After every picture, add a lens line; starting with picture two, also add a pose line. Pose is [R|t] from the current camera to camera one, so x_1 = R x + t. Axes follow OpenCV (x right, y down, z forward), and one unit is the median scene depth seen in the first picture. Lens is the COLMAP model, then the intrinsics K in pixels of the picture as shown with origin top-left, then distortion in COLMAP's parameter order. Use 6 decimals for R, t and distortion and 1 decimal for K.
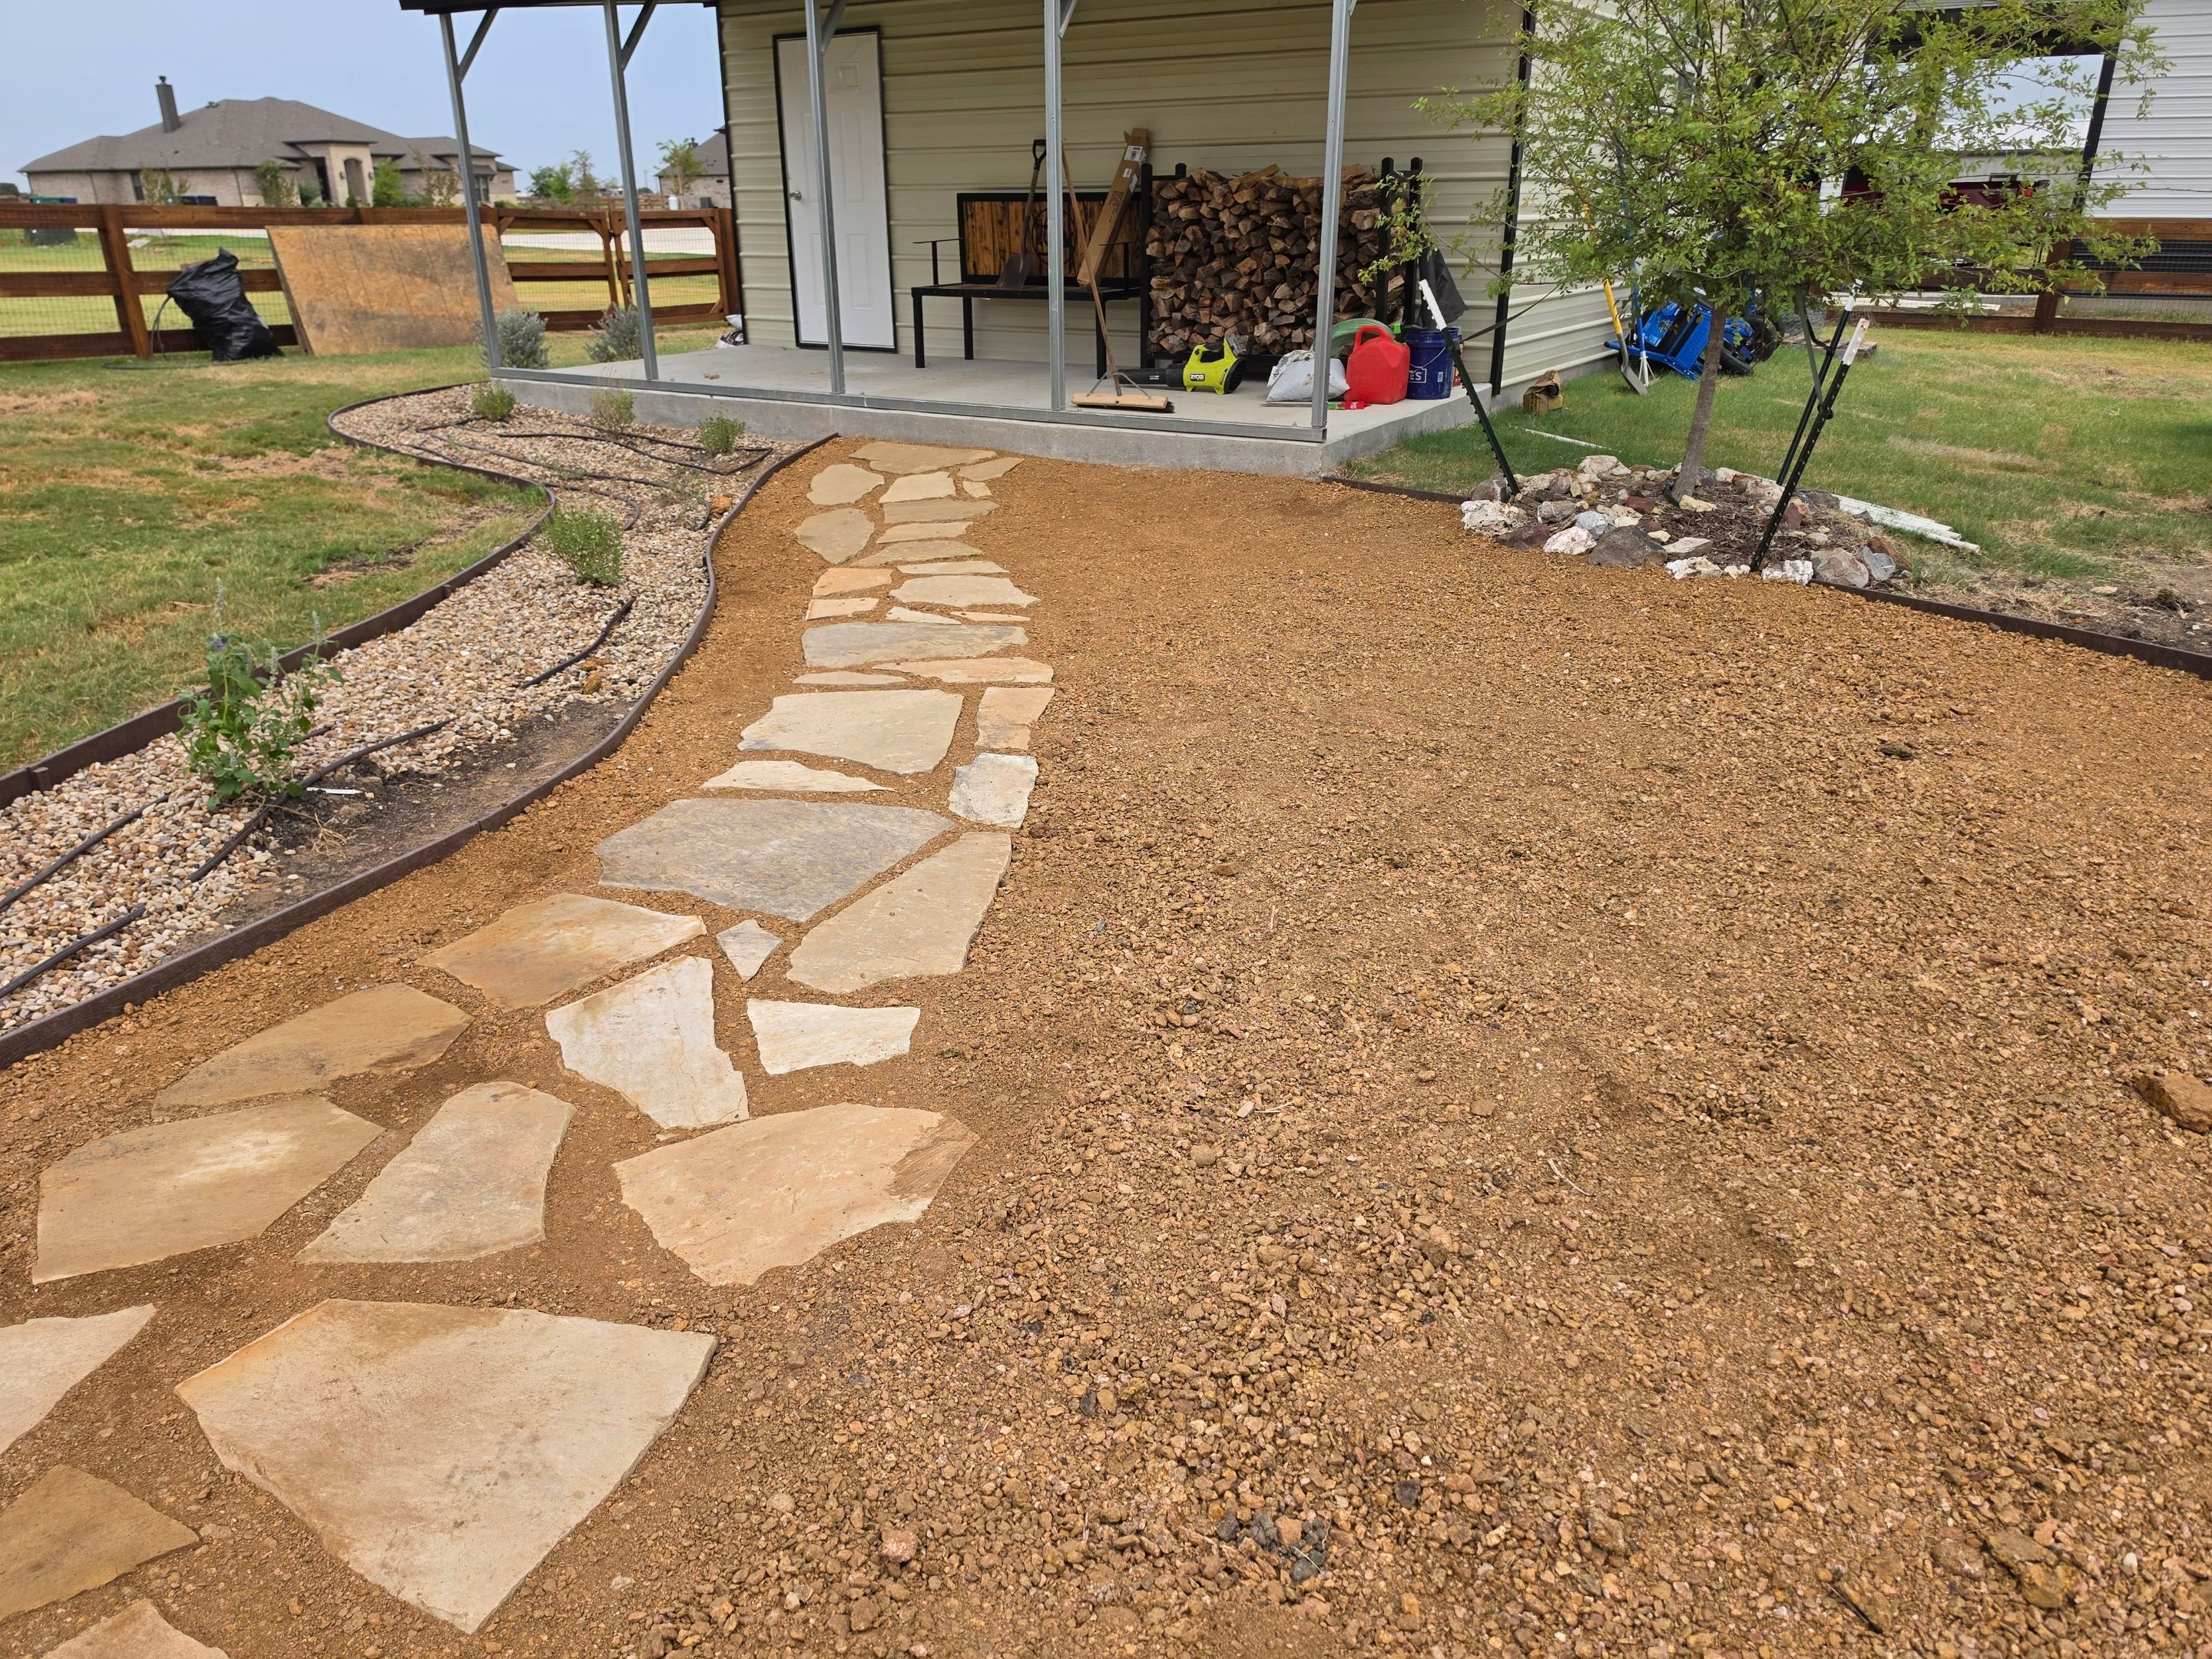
lens RADIAL K [[1496.0, 0, 1078.4], [0, 1496.0, 835.9], [0, 0, 1]] dist [0.135560, -0.208358]
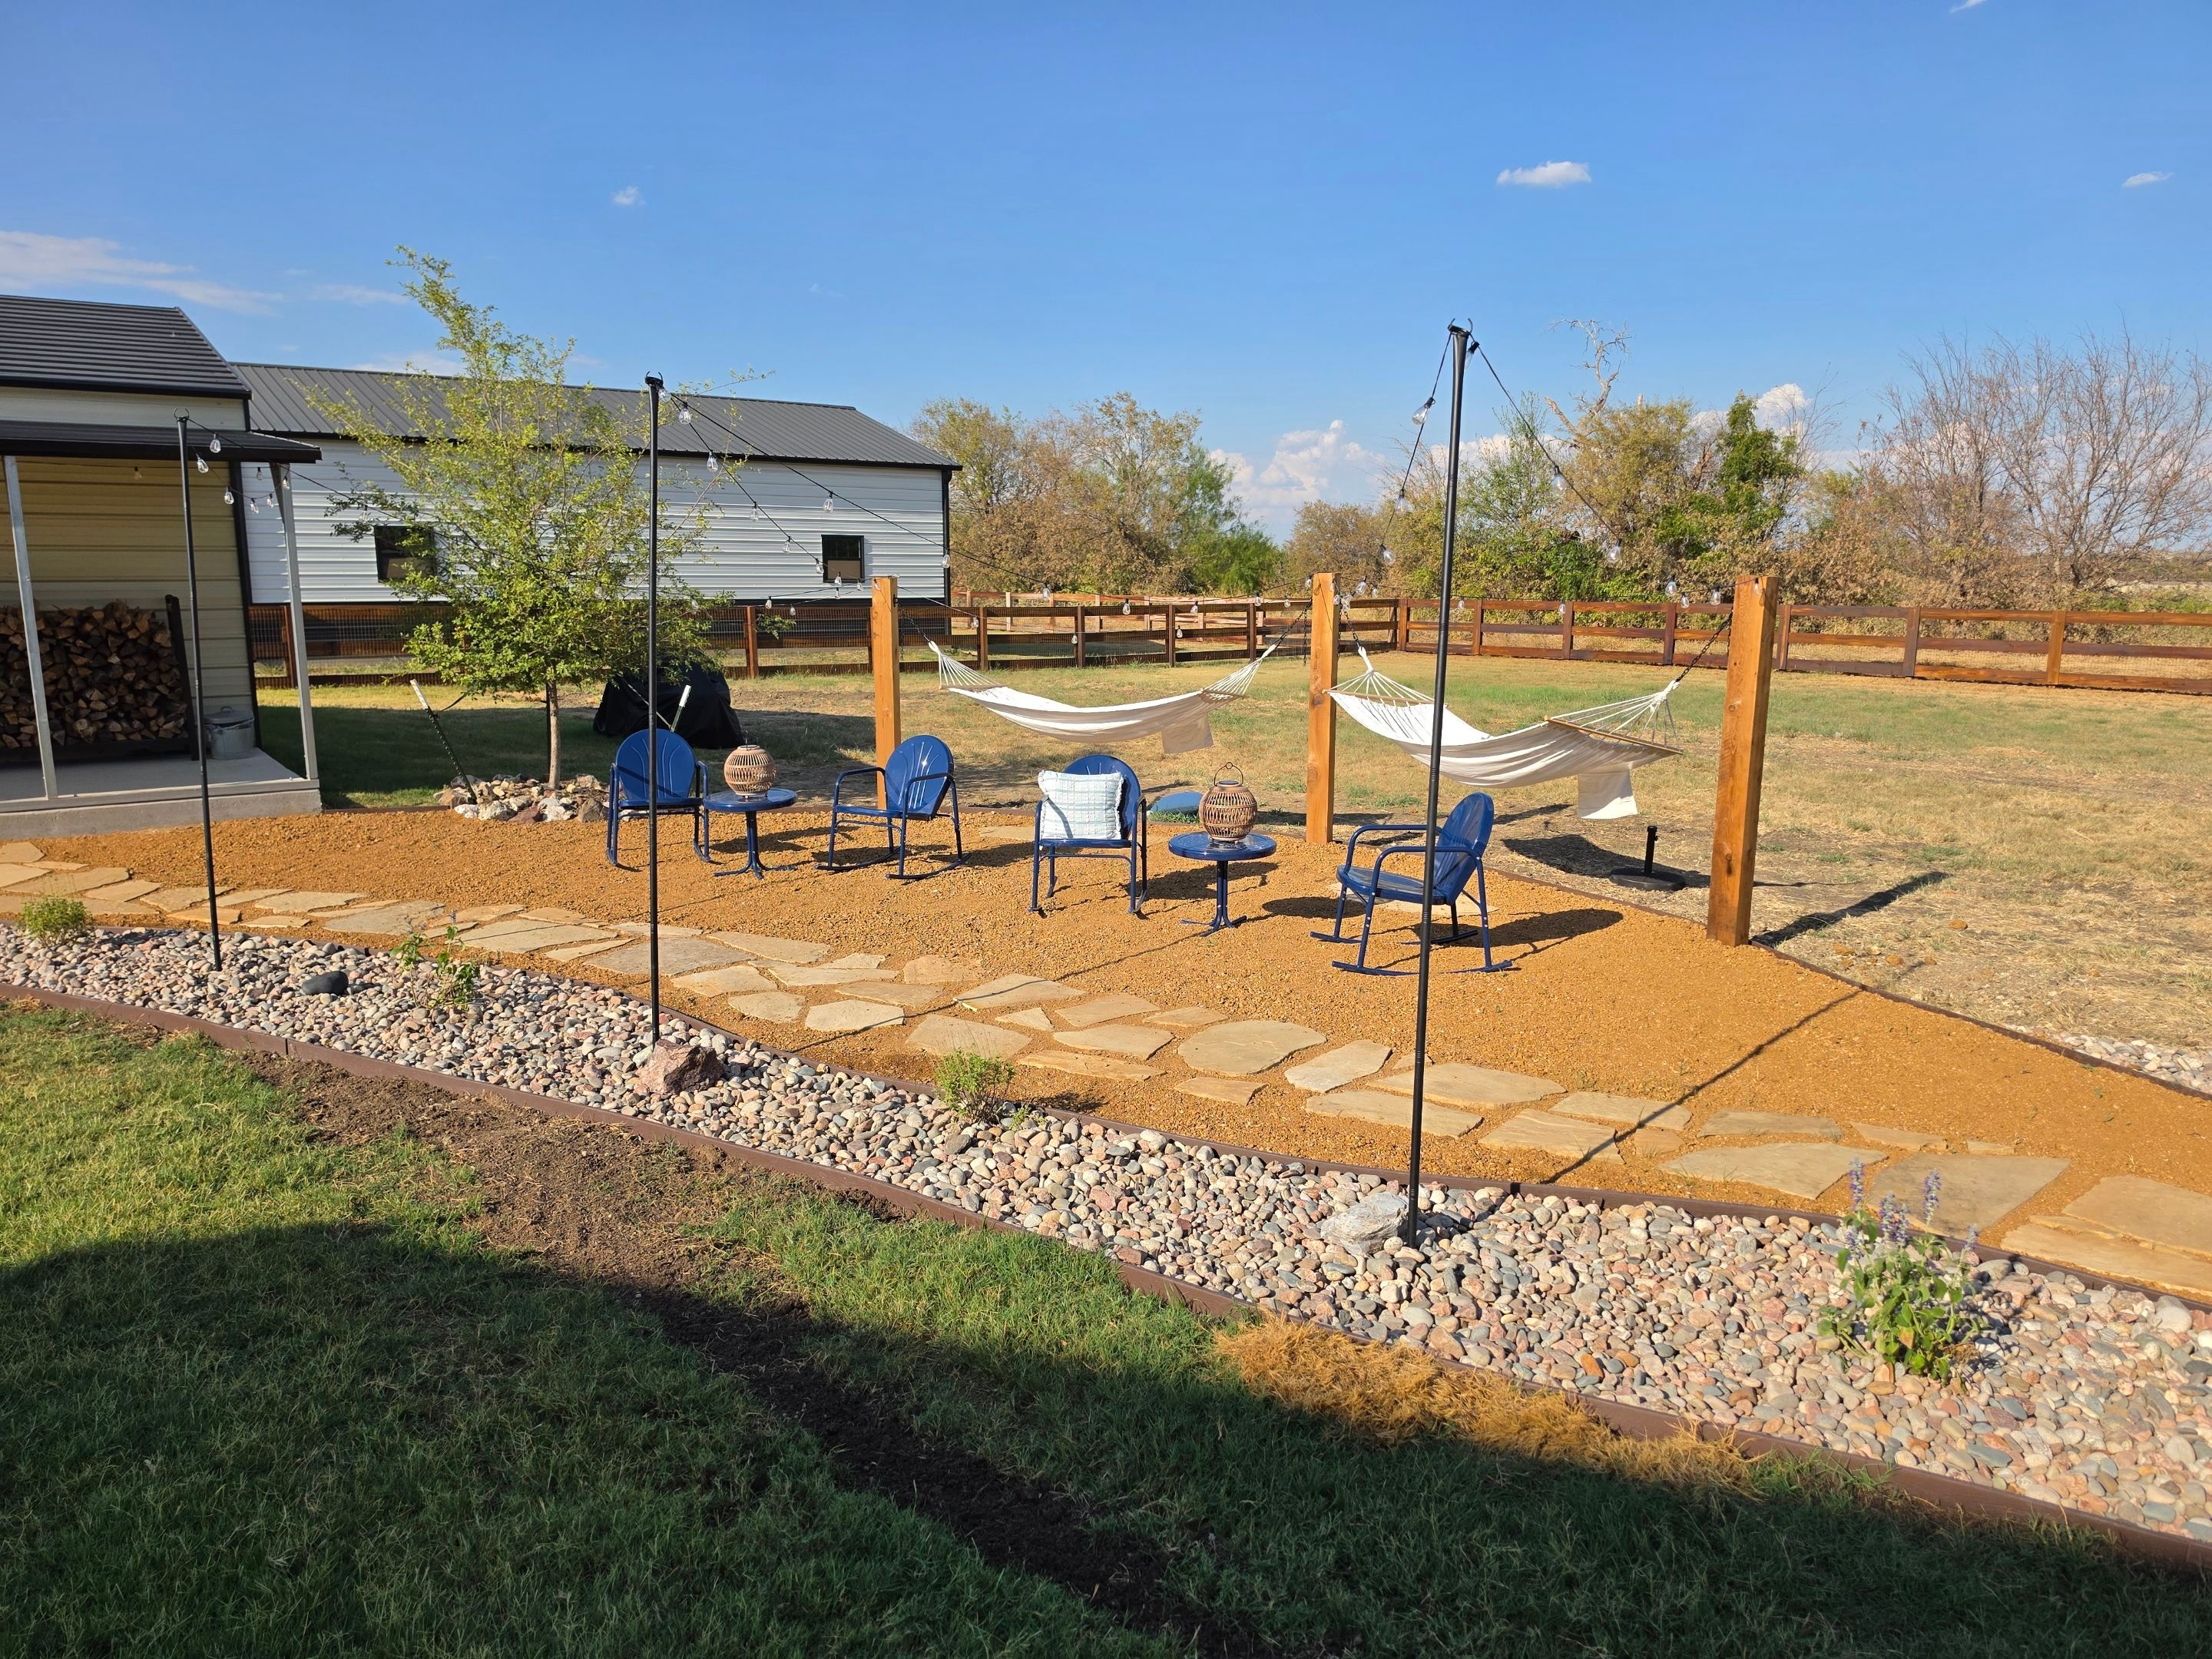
lens RADIAL K [[1496.0, 0, 1078.4], [0, 1496.0, 835.9], [0, 0, 1]] dist [0.135560, -0.208358]
pose [[0.354294, -0.154885, 0.922218, -1.378111], [0.353592, 0.935159, 0.021218, 0.005327], [-0.865707, 0.318571, 0.386087, -0.236810]]
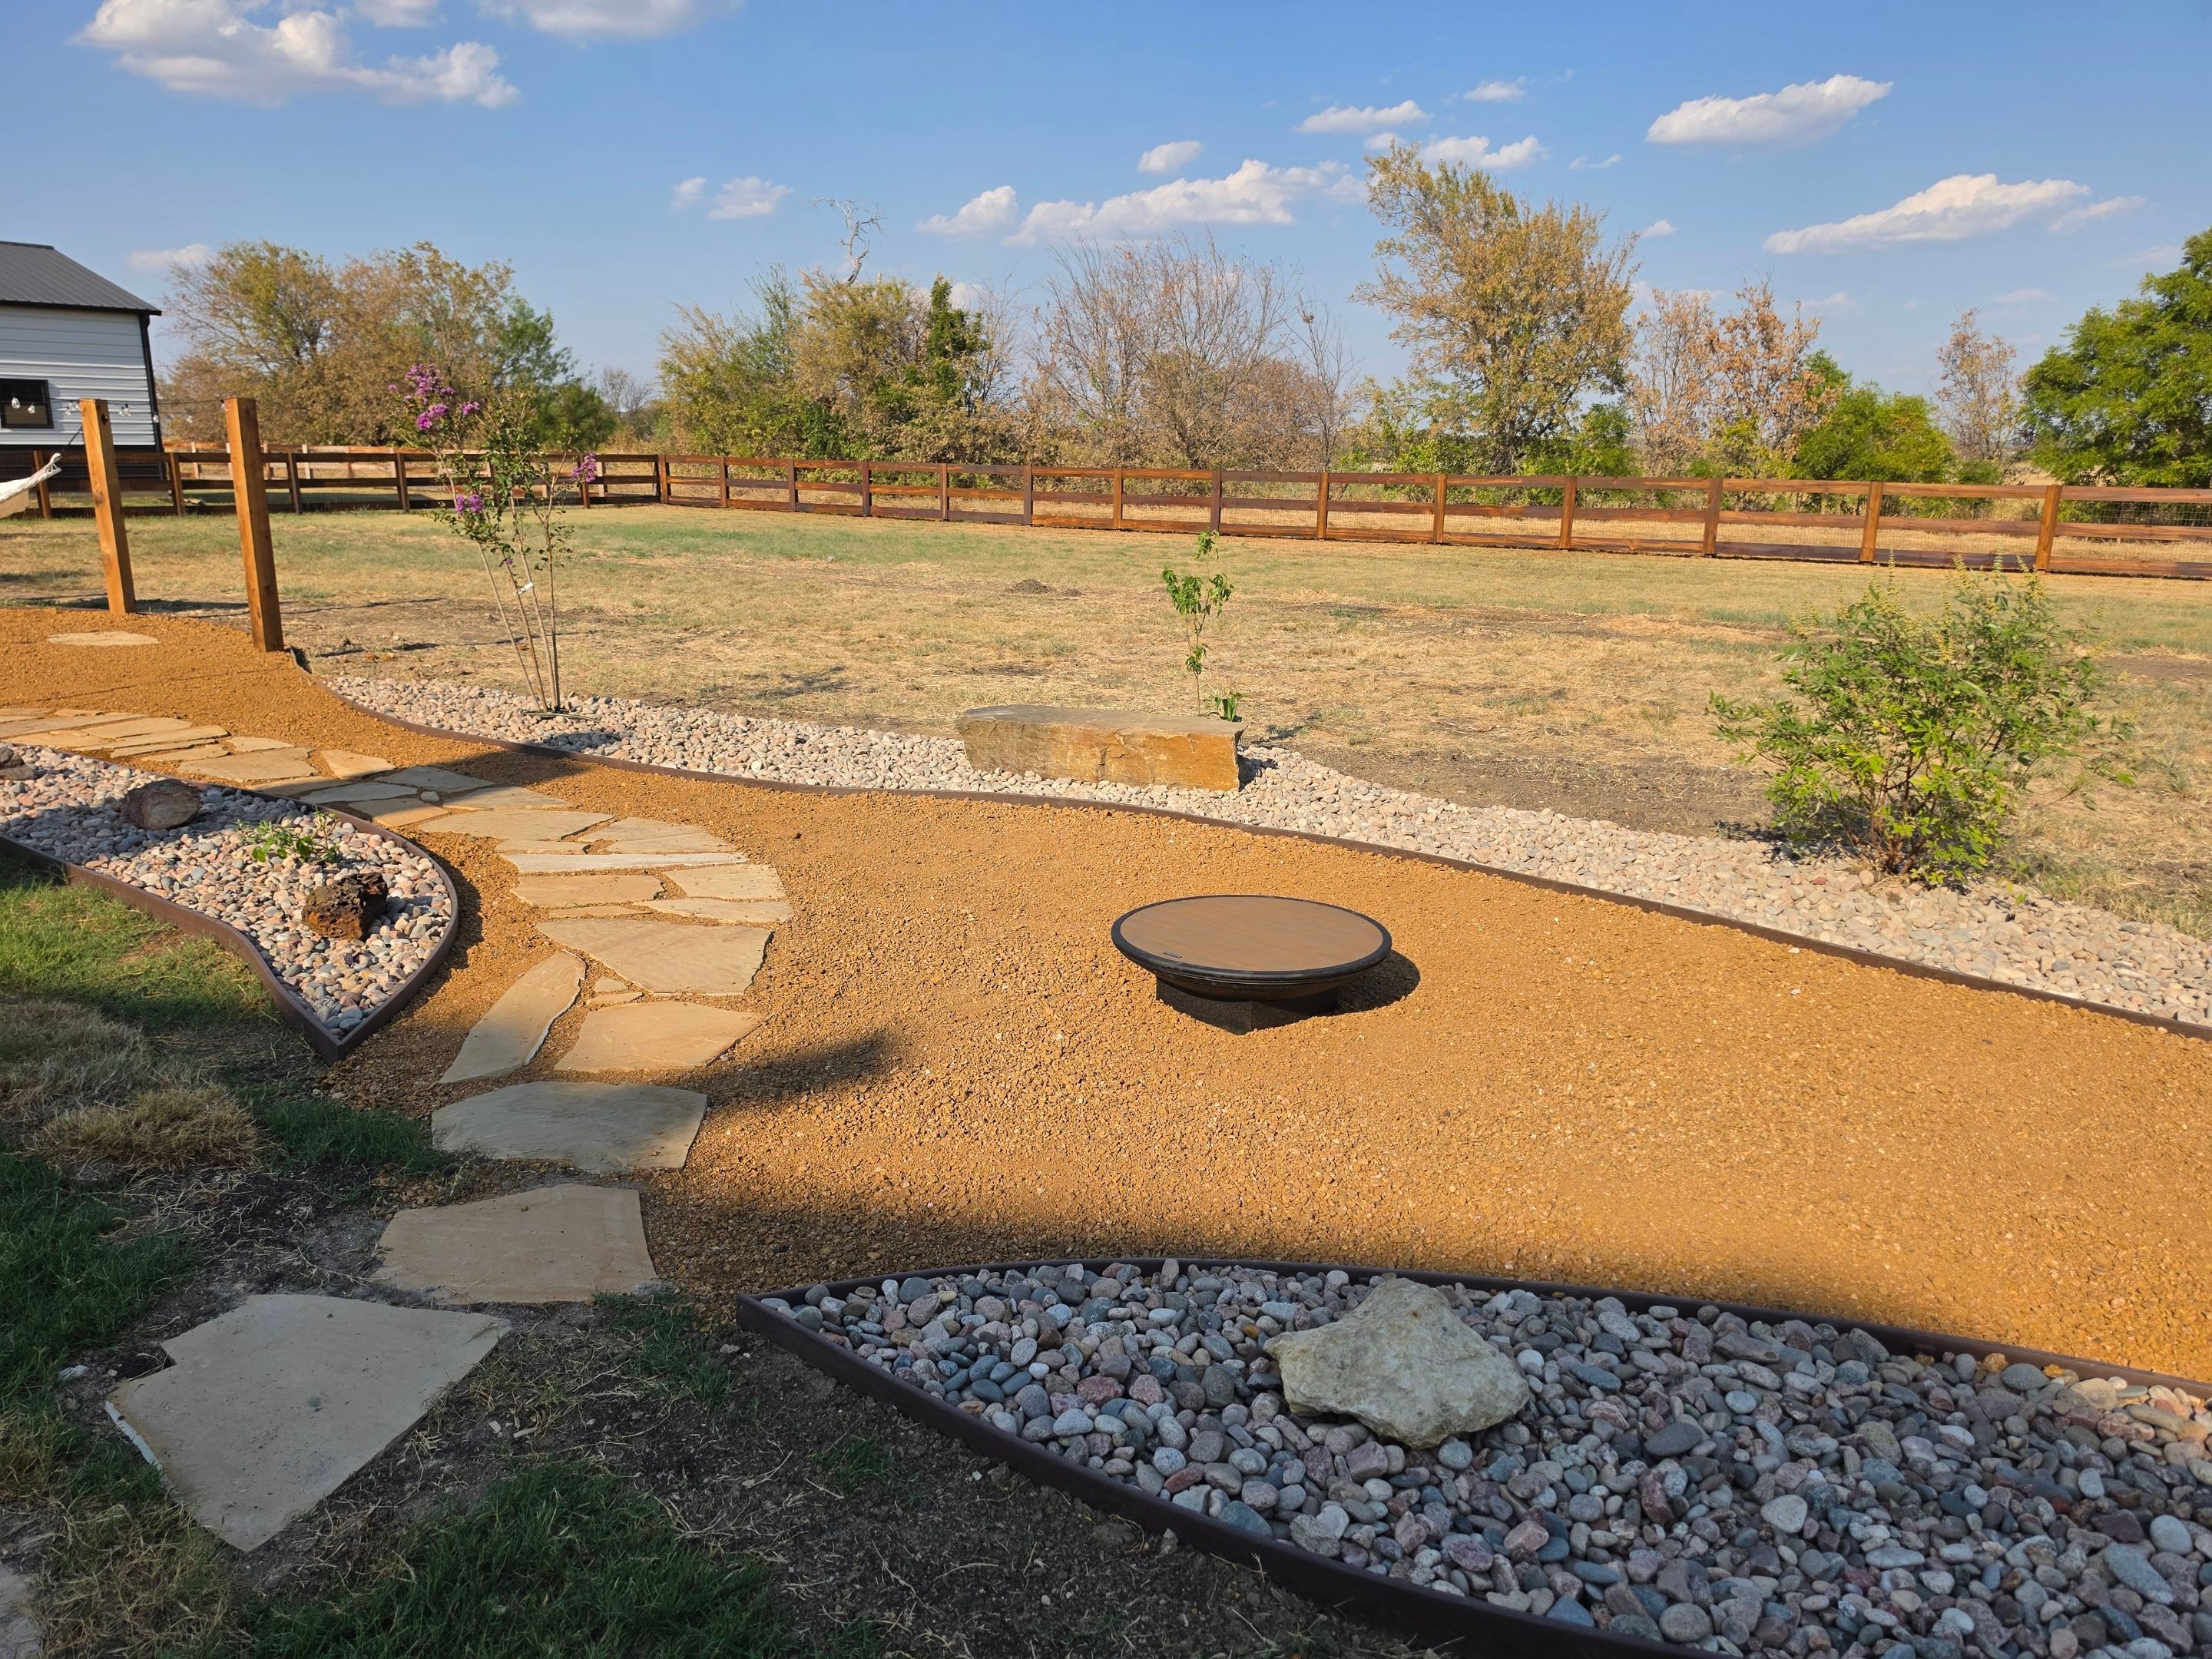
lens RADIAL K [[1619.3, 0, 1106.0], [0, 1619.3, 829.5], [0, 0, 1]] dist [0.029689, 0.000804]
pose [[0.079261, -0.224058, 0.971347, -2.486629], [0.368564, 0.911953, 0.180283, 0.825711], [-0.926217, 0.343714, 0.154862, -2.103429]]
